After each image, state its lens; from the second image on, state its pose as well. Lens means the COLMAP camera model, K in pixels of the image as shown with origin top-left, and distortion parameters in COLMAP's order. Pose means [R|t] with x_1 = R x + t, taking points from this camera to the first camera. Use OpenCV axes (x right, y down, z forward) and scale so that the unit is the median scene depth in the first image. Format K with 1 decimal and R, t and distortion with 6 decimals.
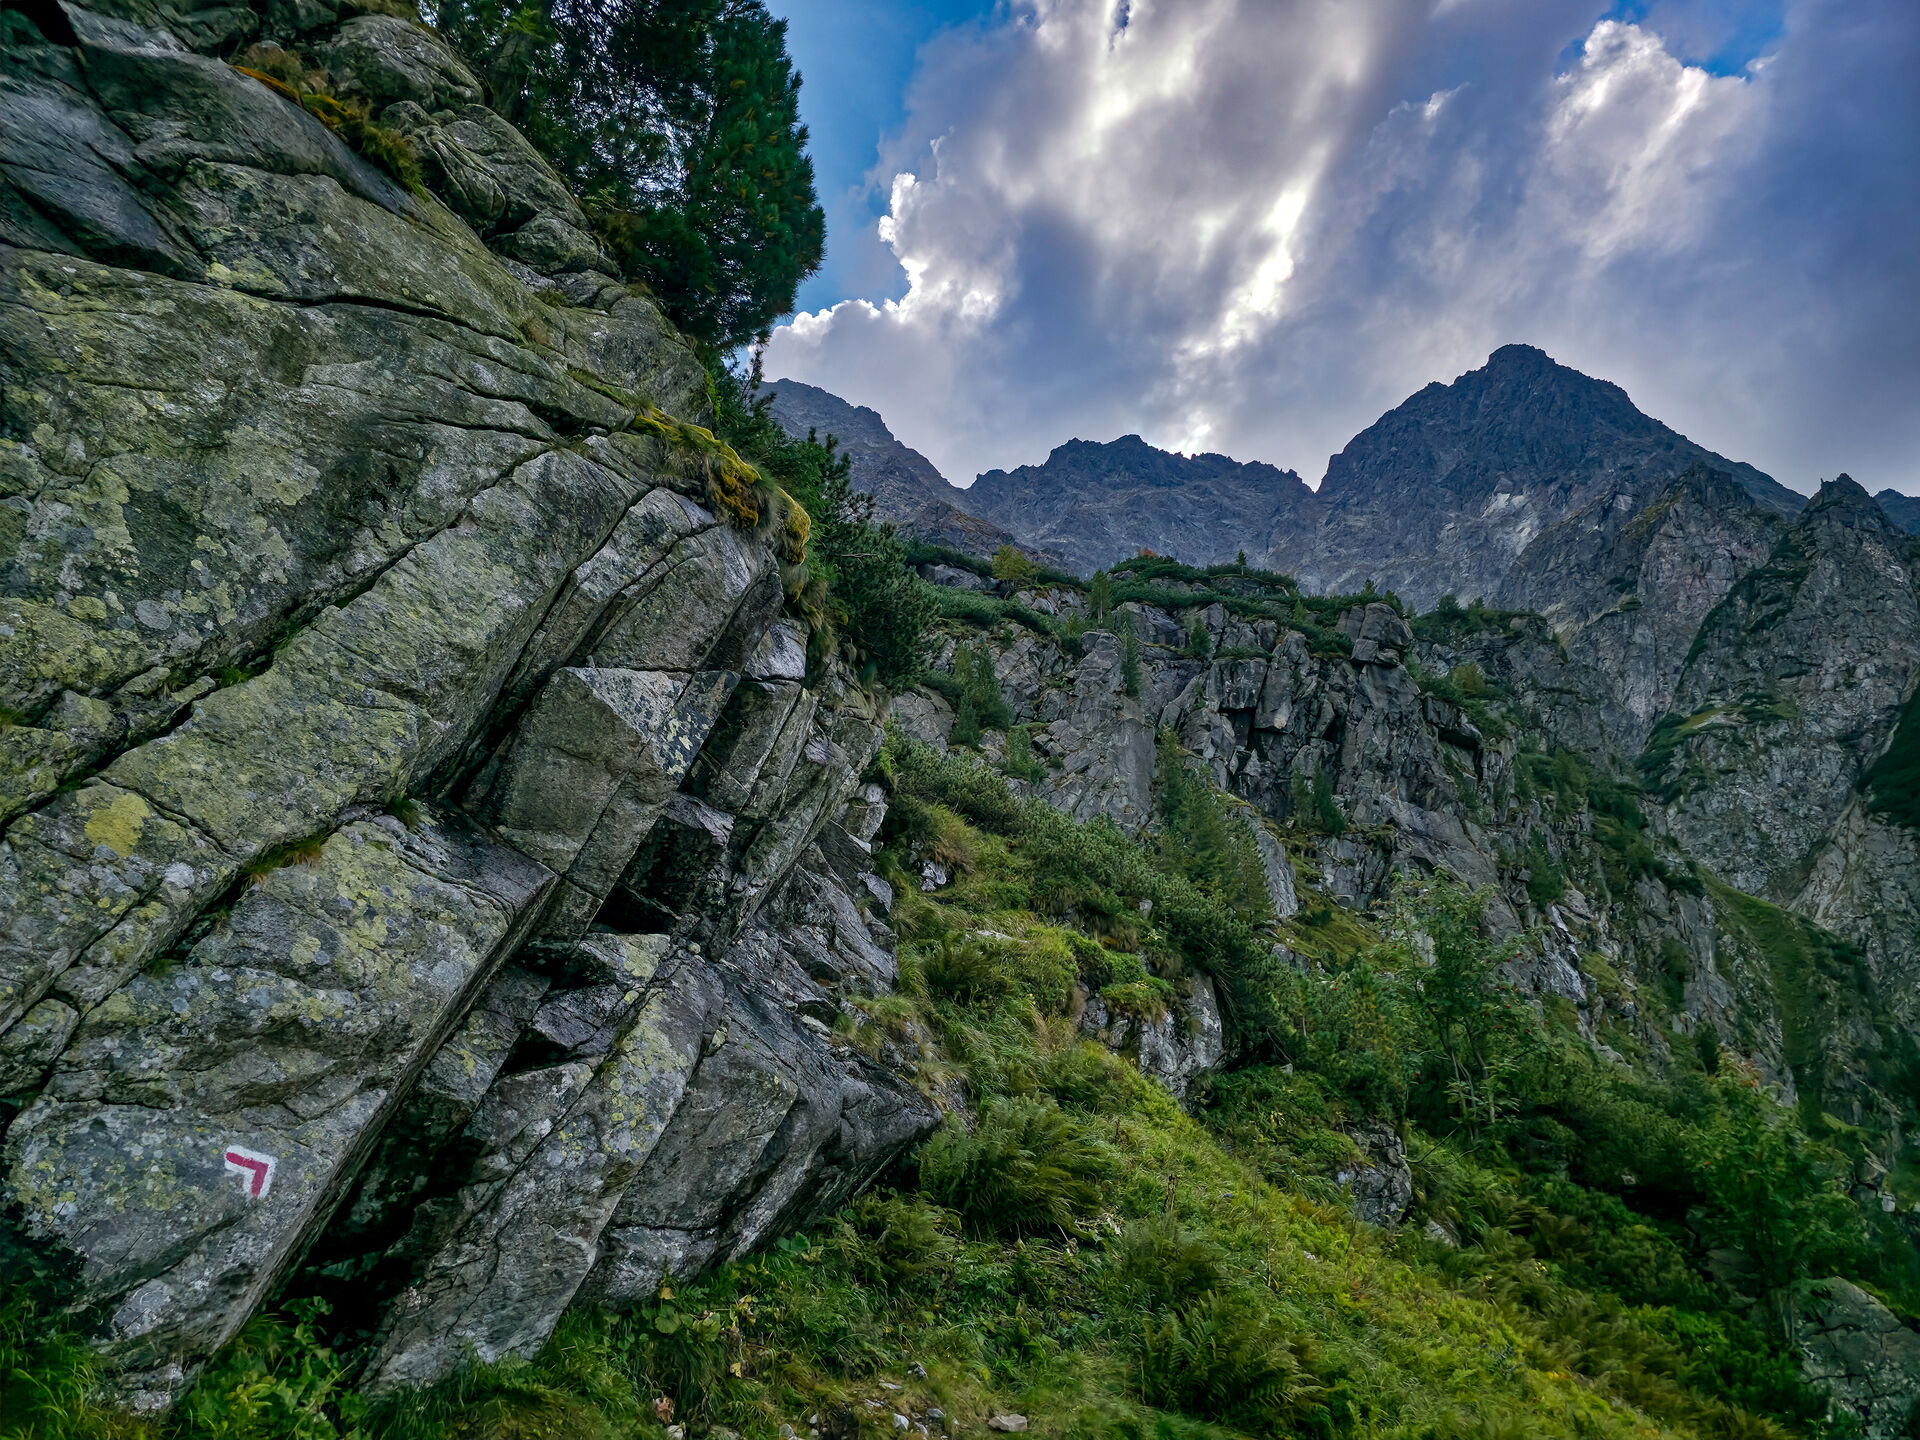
lens RADIAL K [[1252.3, 0, 960.4], [0, 1252.3, 725.4], [0, 0, 1]] dist [0.092316, -0.097611]
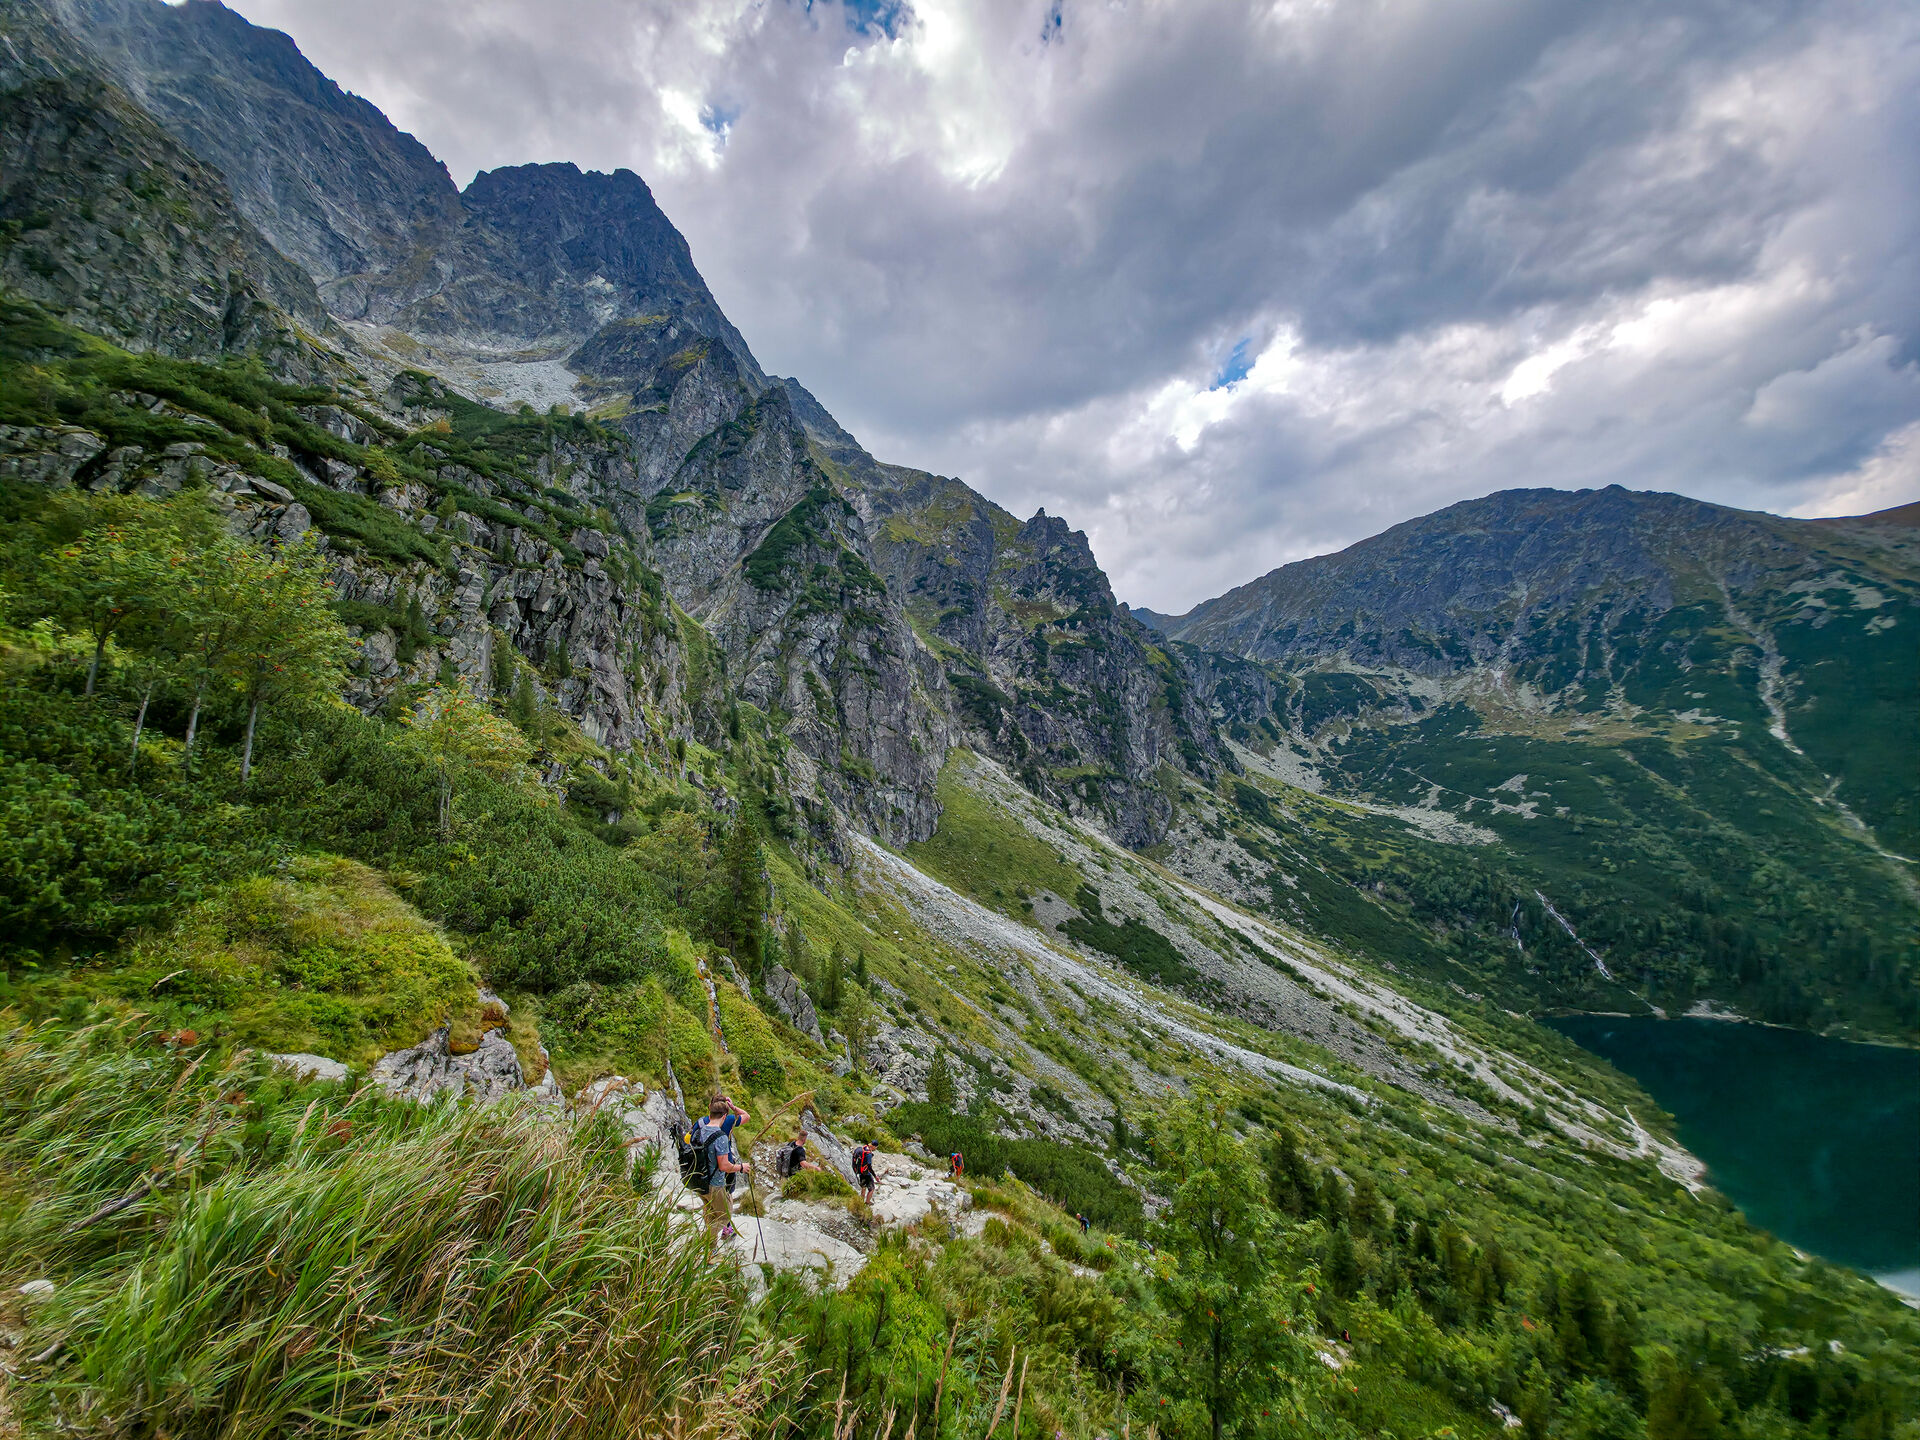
lens RADIAL K [[756.2, 0, 965.0], [0, 756.2, 720.7], [0, 0, 1]] dist [0.009471, -0.006368]
pose [[0.578658, 0.059391, 0.813405, -0.283091], [-0.352061, 0.917825, 0.183442, -0.265670], [-0.735668, -0.392518, 0.552016, -0.152163]]
